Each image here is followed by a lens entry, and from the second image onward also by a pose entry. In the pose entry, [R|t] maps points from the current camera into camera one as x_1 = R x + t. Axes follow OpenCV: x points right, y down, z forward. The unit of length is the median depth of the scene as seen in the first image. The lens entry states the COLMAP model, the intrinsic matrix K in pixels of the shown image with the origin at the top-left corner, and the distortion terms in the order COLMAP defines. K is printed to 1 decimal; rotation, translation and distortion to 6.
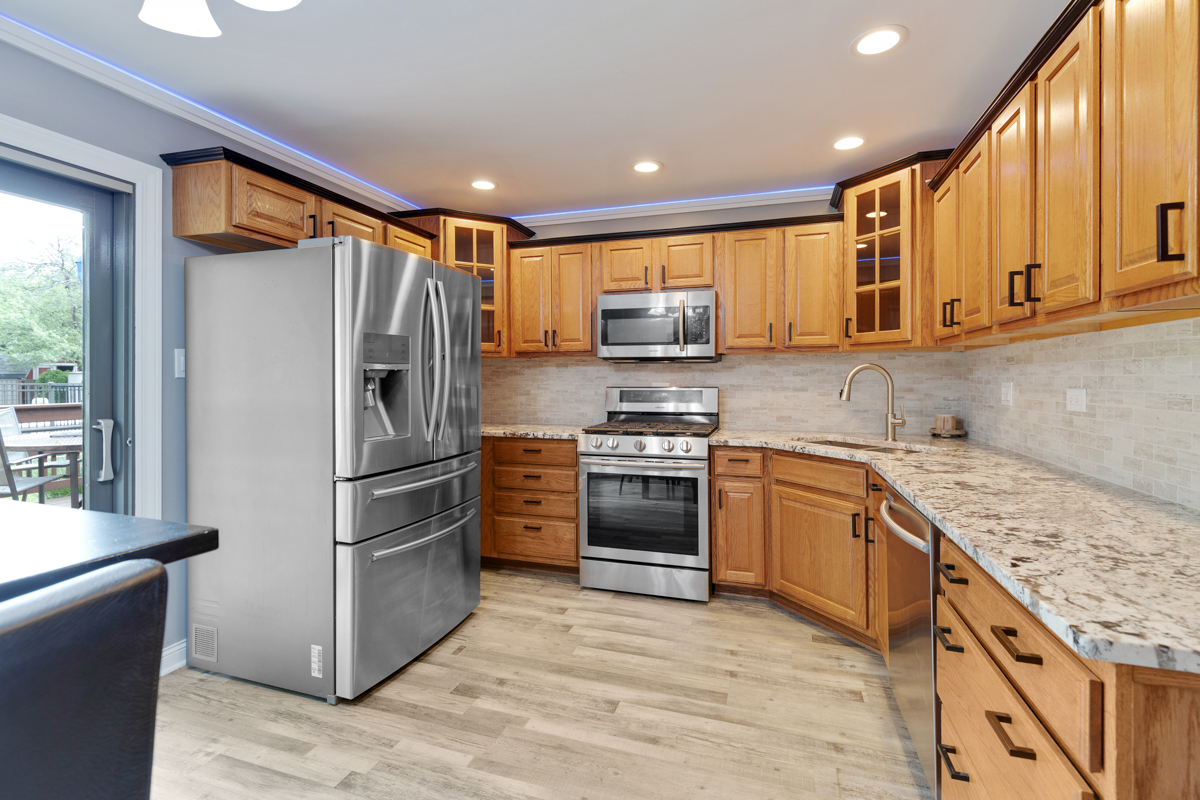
lens RADIAL K [[539.6, 0, 588.7], [0, 539.6, 371.7], [0, 0, 1]] dist [0.000803, -0.000254]
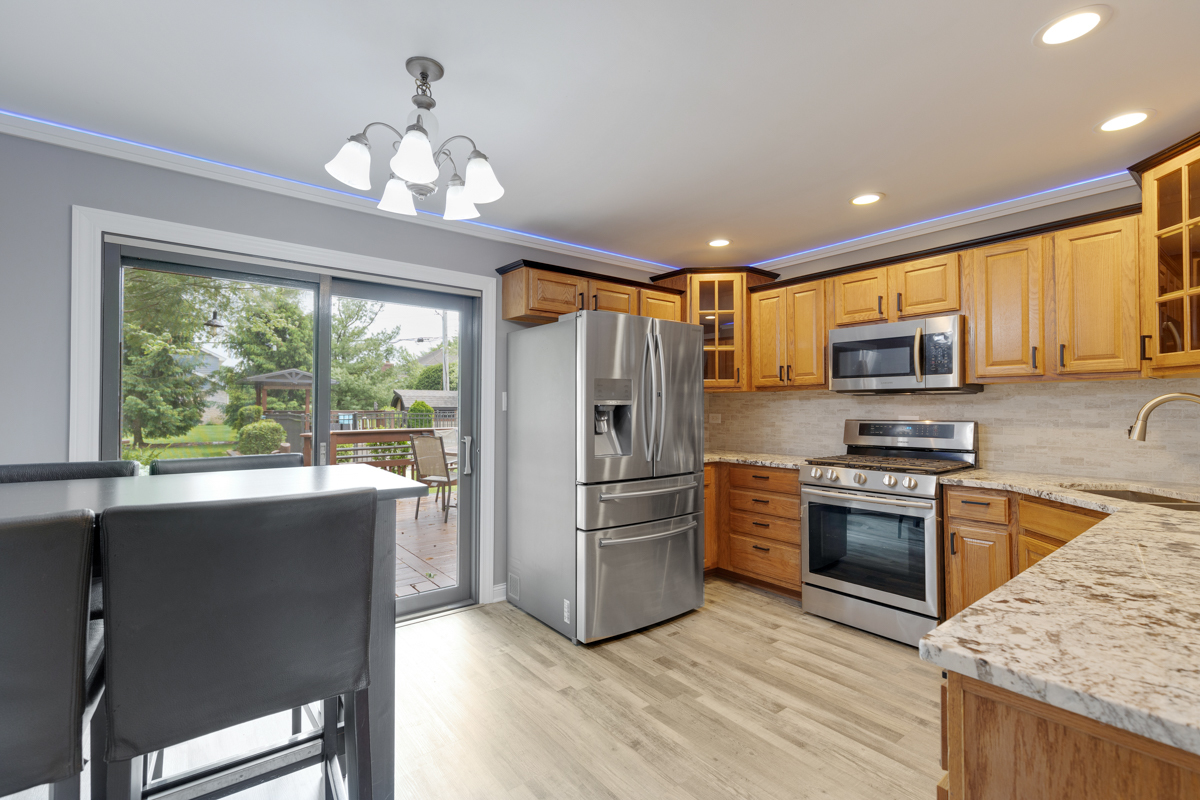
lens RADIAL K [[530.0, 0, 600.2], [0, 530.0, 385.3], [0, 0, 1]] dist [-0.000715, -0.000365]
pose [[0.829796, -0.025599, -0.557480, 0.269834], [0.007013, 0.999347, -0.035451, -0.004999], [0.558023, 0.025508, 0.829433, -0.090011]]
